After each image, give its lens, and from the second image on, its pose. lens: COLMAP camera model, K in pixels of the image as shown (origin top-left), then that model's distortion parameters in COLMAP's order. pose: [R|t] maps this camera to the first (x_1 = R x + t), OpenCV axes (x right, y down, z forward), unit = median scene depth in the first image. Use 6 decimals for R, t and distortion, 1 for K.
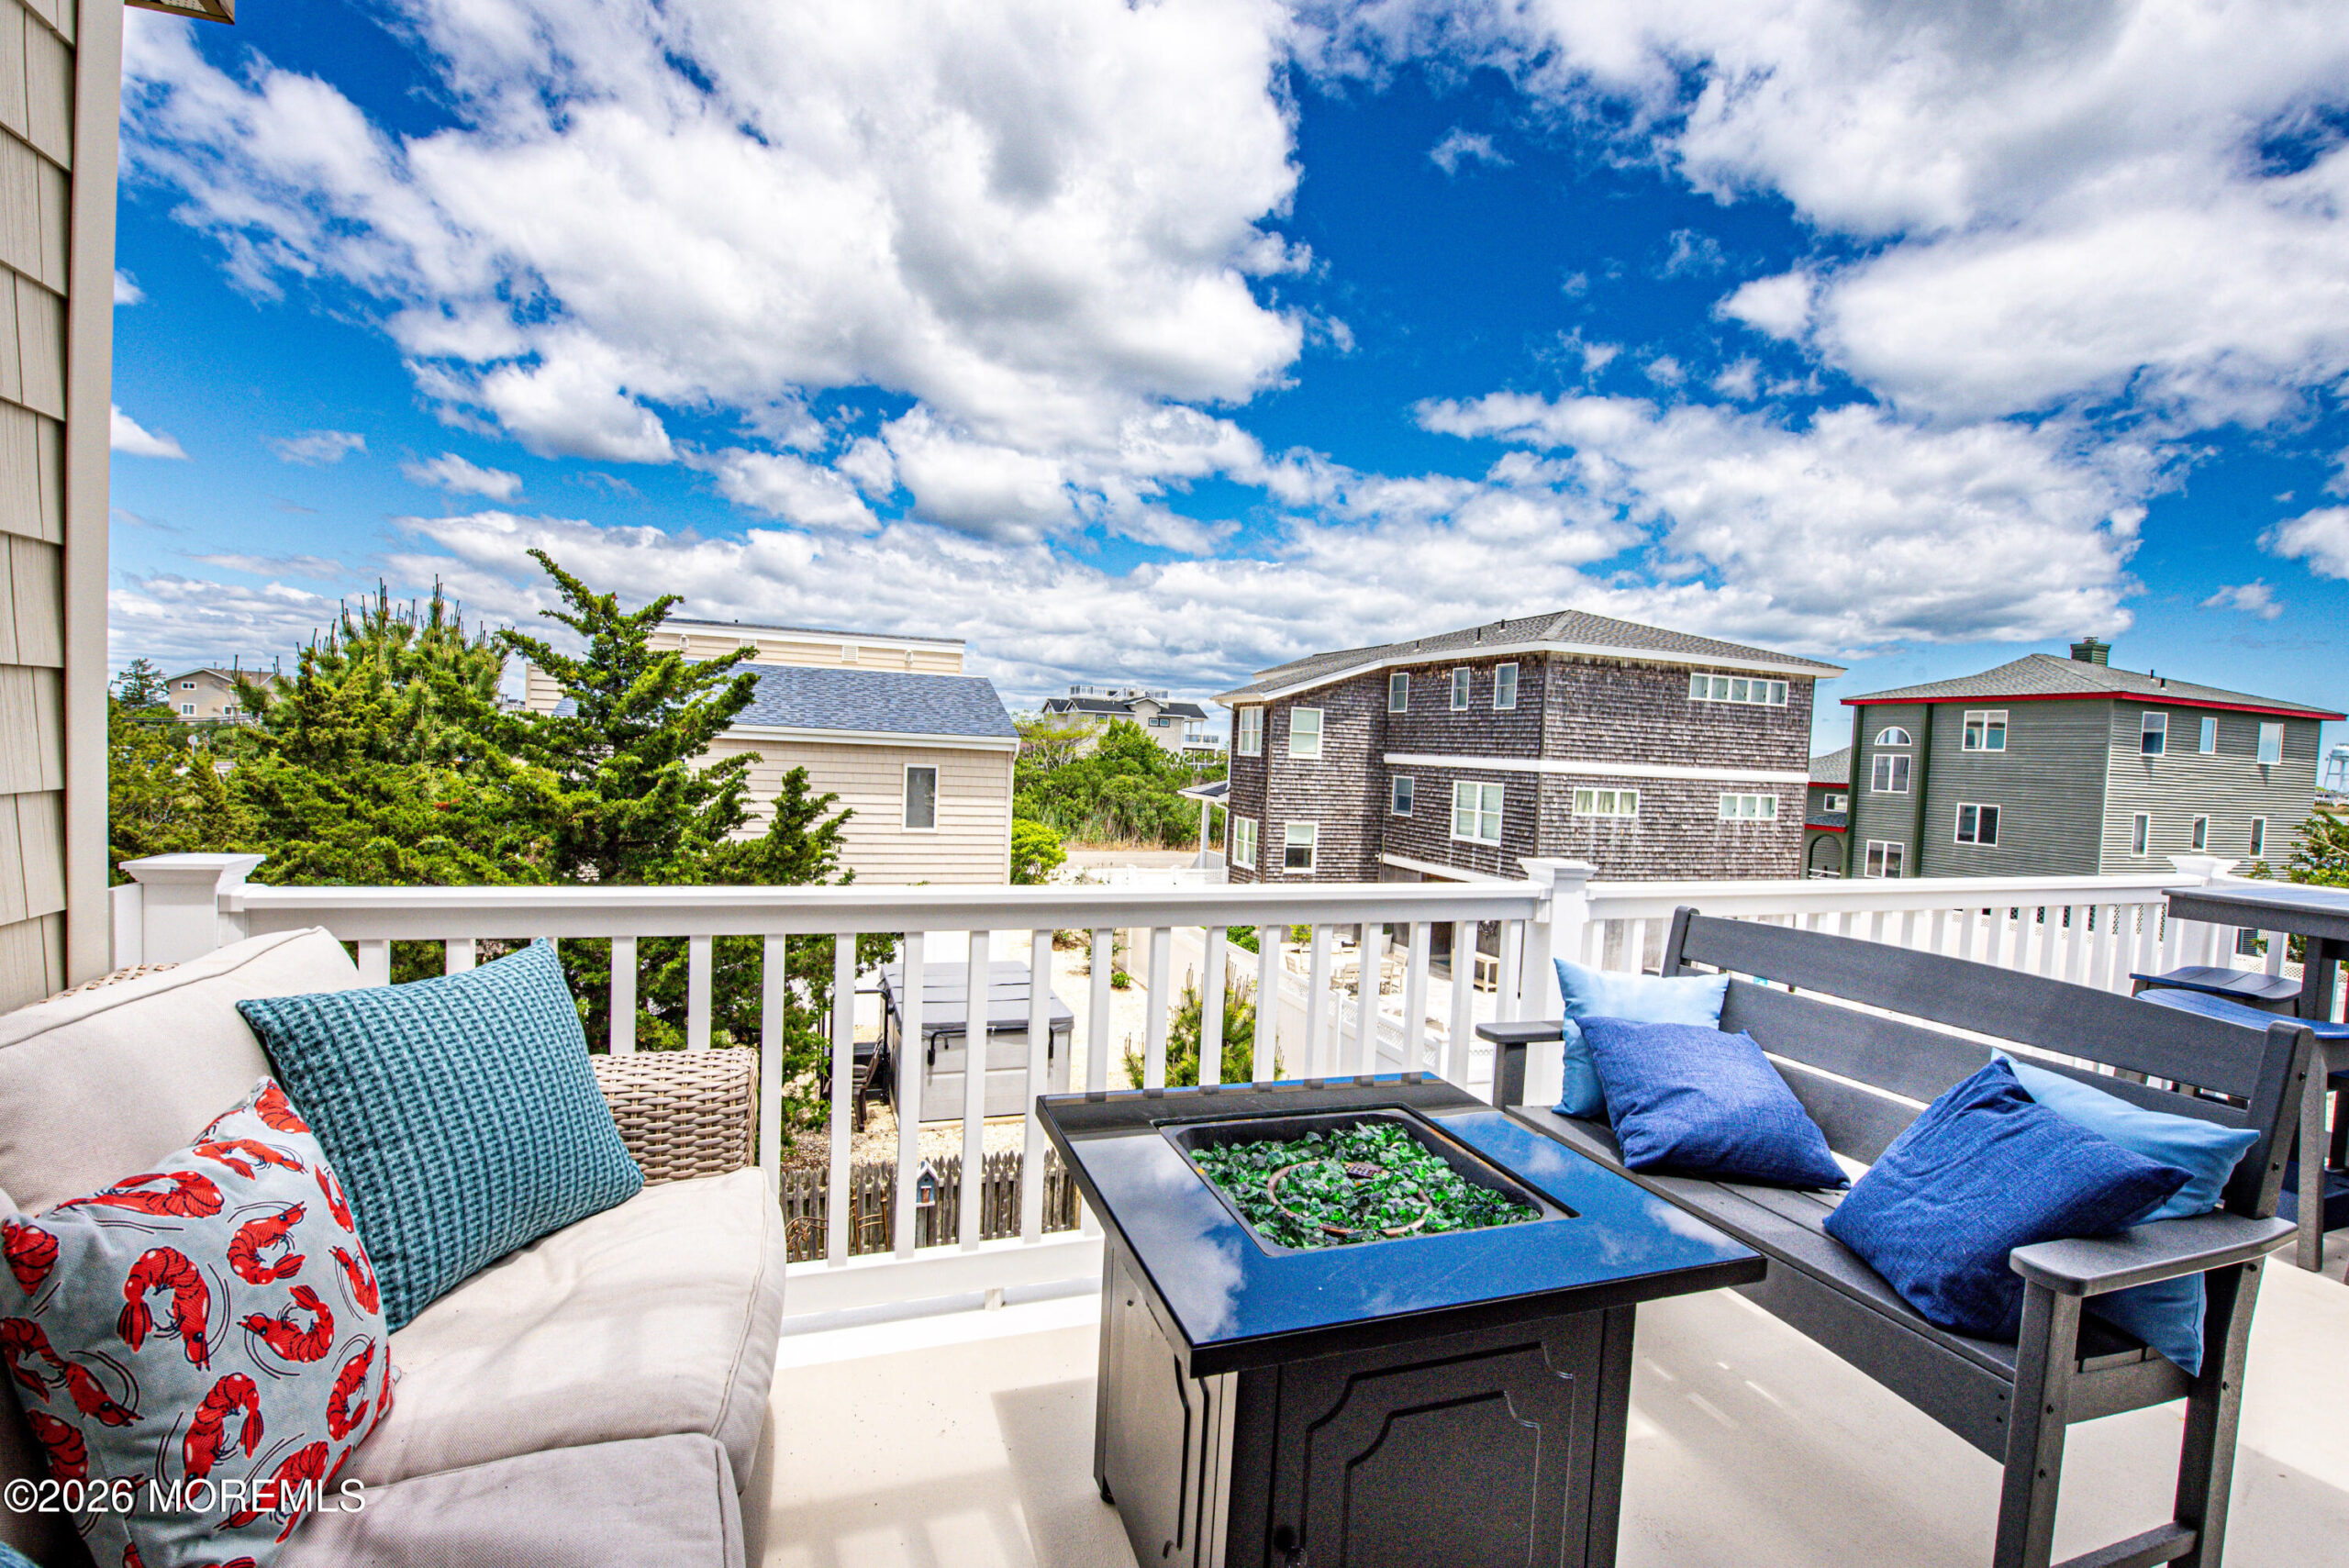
lens RADIAL K [[1054.7, 0, 1176.2], [0, 1054.7, 798.0], [0, 0, 1]] dist [-0.009998, -0.000301]
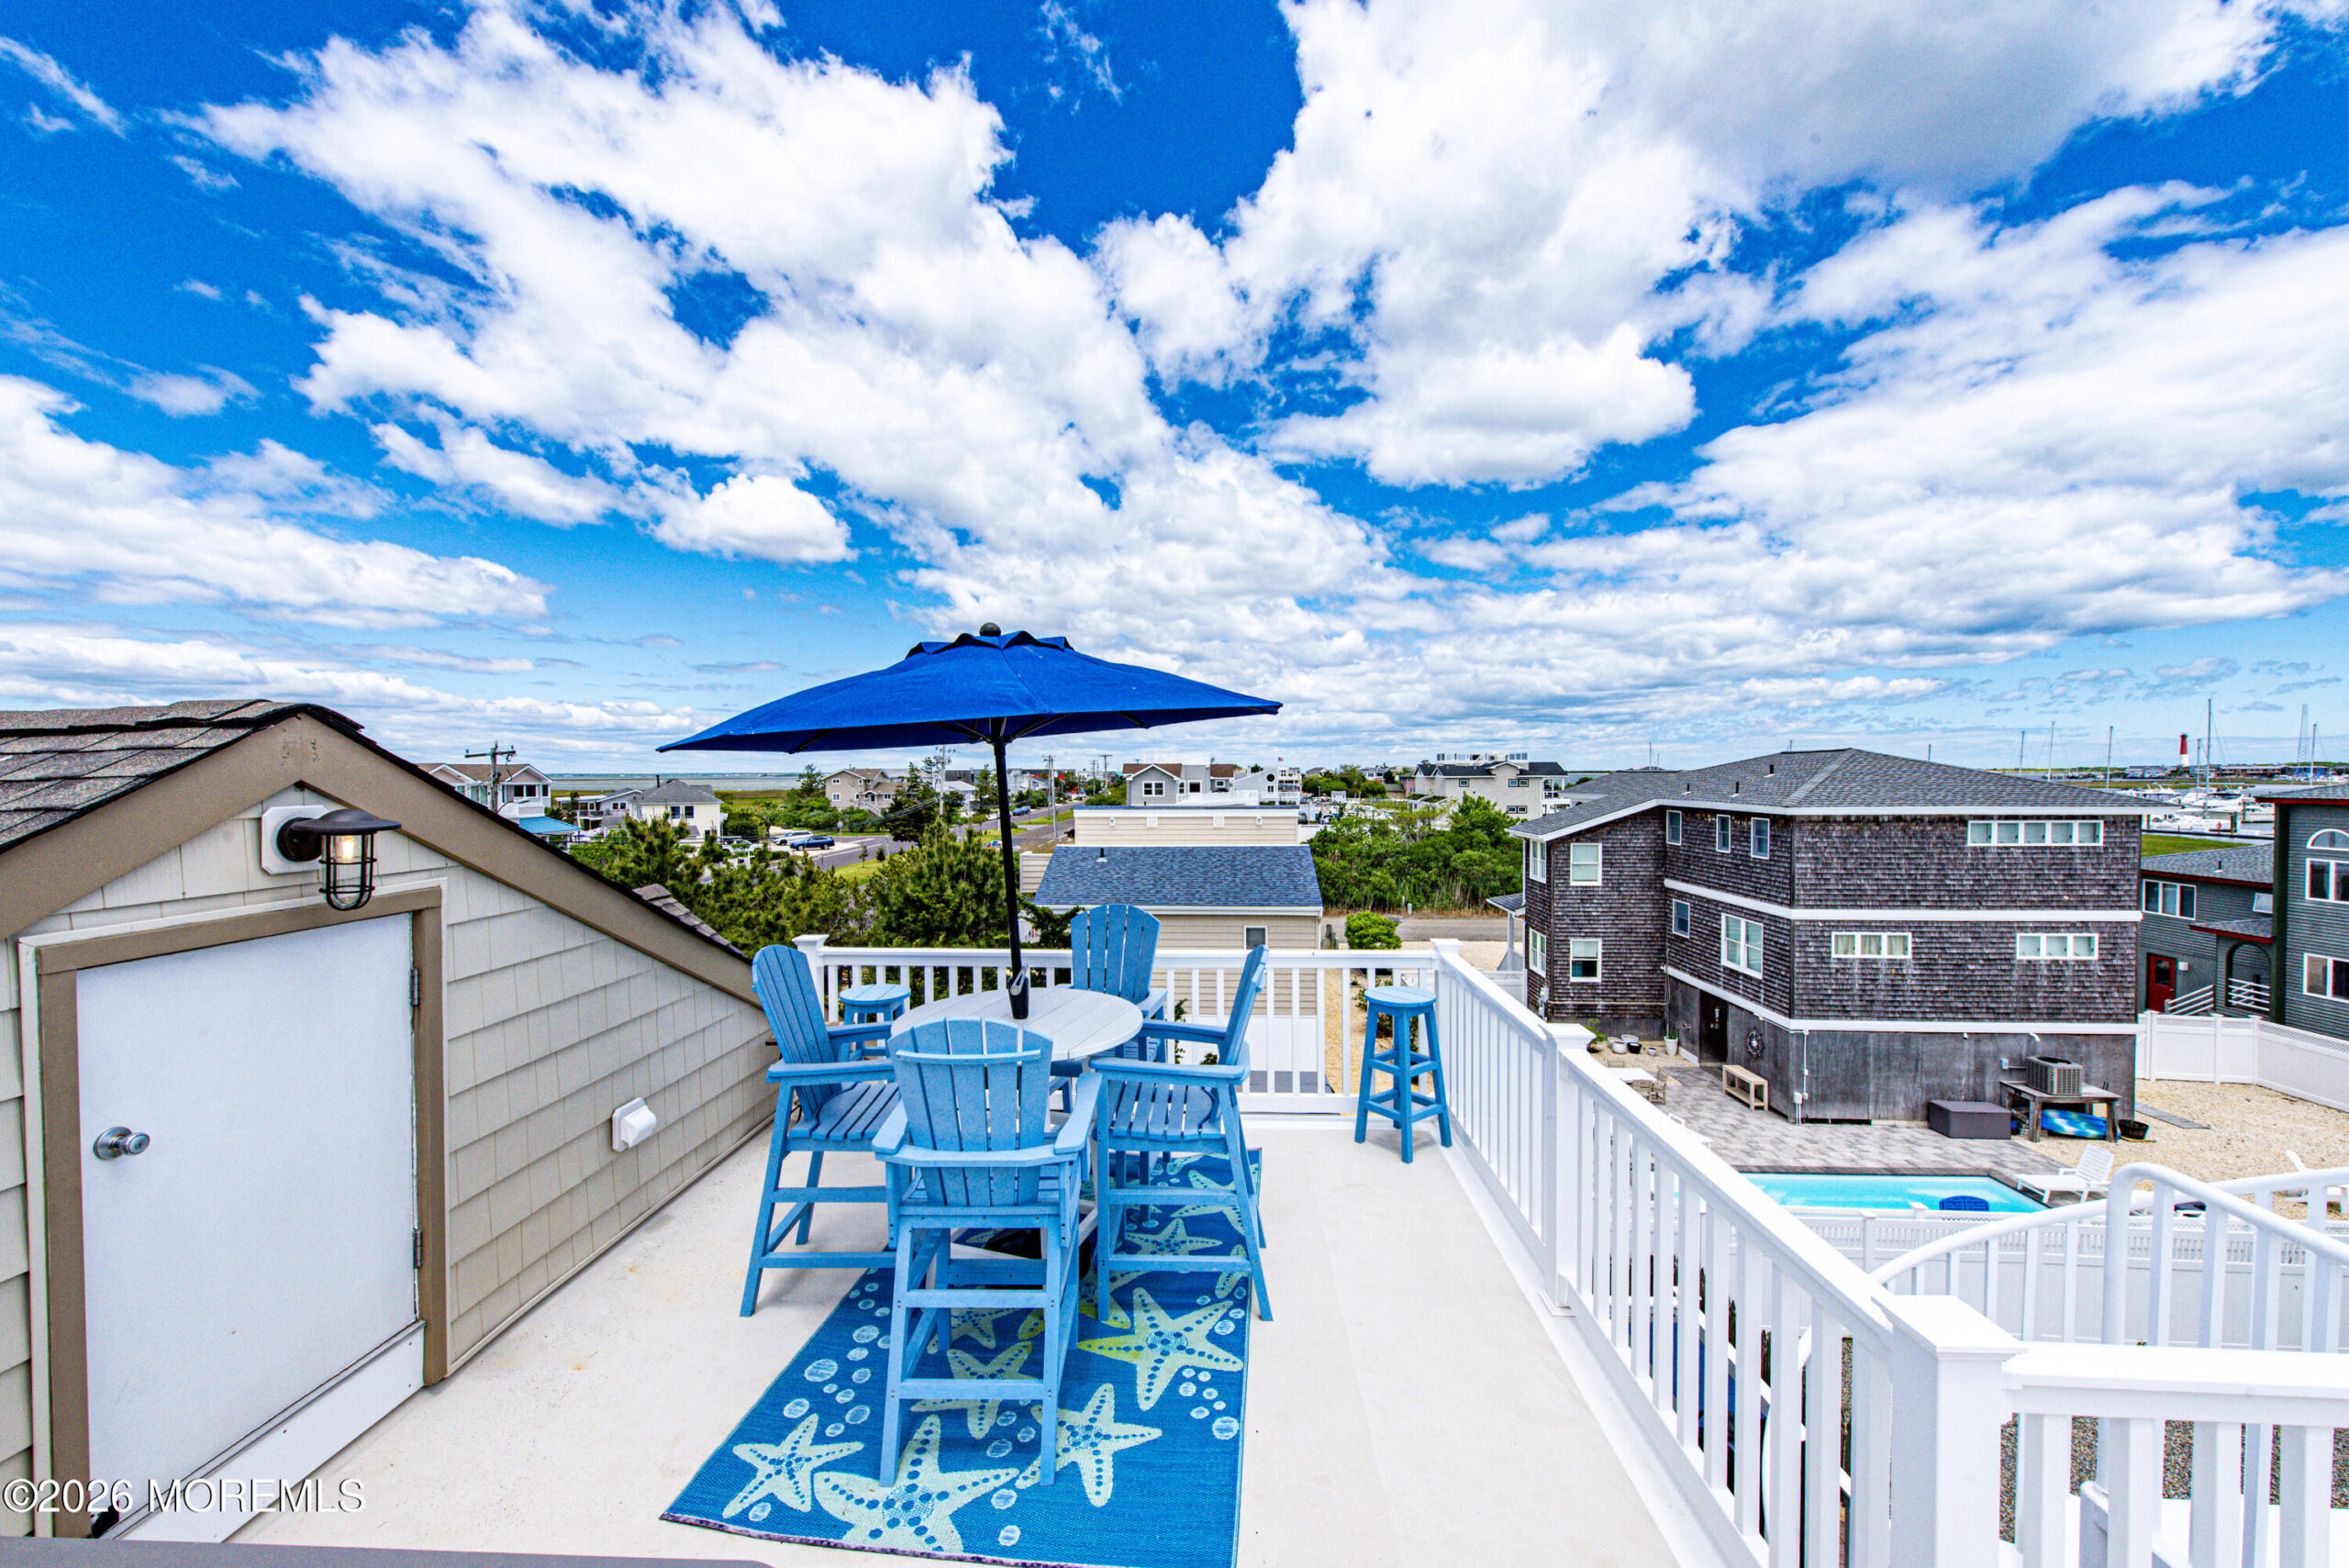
lens RADIAL K [[914.1, 0, 1172.6], [0, 914.1, 795.4], [0, 0, 1]] dist [0.007417, -0.000794]
pose [[0.918241, -0.040158, -0.393980, 0.118052], [0.027248, 0.998894, -0.038309, -0.126302], [0.395083, 0.024442, 0.918320, -0.152002]]
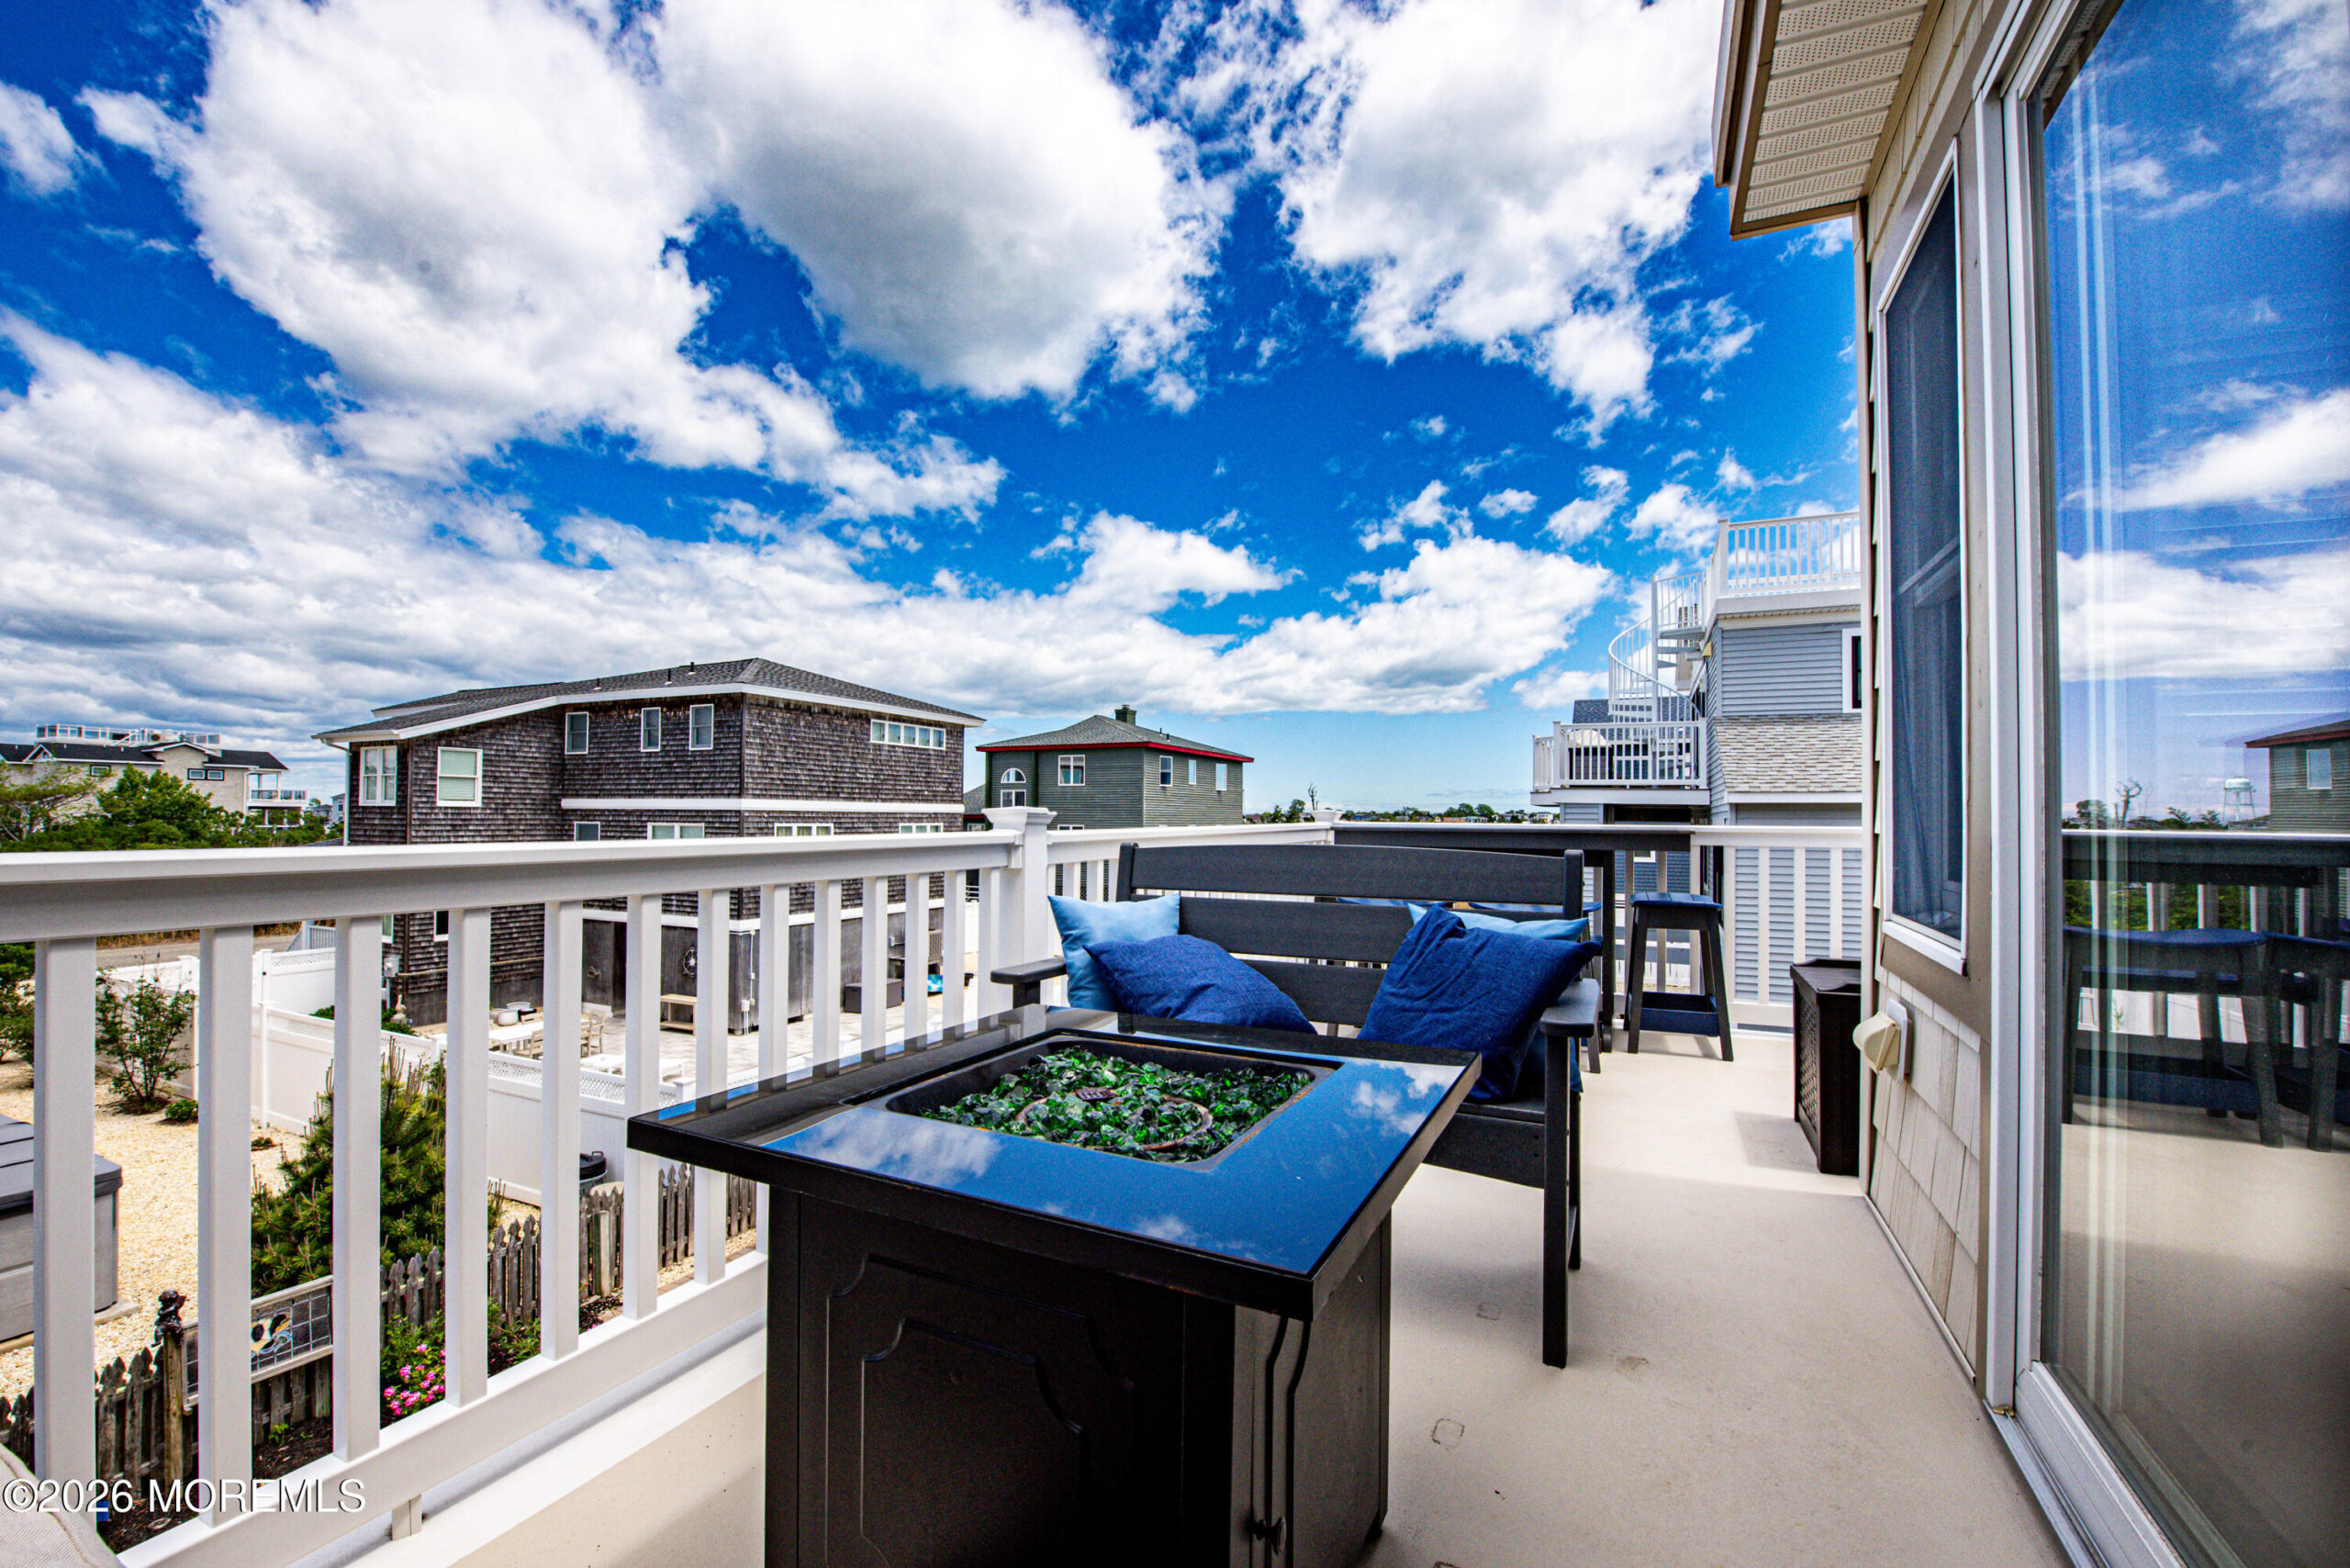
lens RADIAL K [[980.6, 0, 1168.9], [0, 980.6, 801.9], [0, 0, 1]] dist [-0.018428, -0.000813]
pose [[0.714419, -0.027822, 0.699165, -0.021571], [0.057549, 0.998160, -0.019085, 0.008770], [-0.697347, 0.053871, 0.714706, 0.024450]]
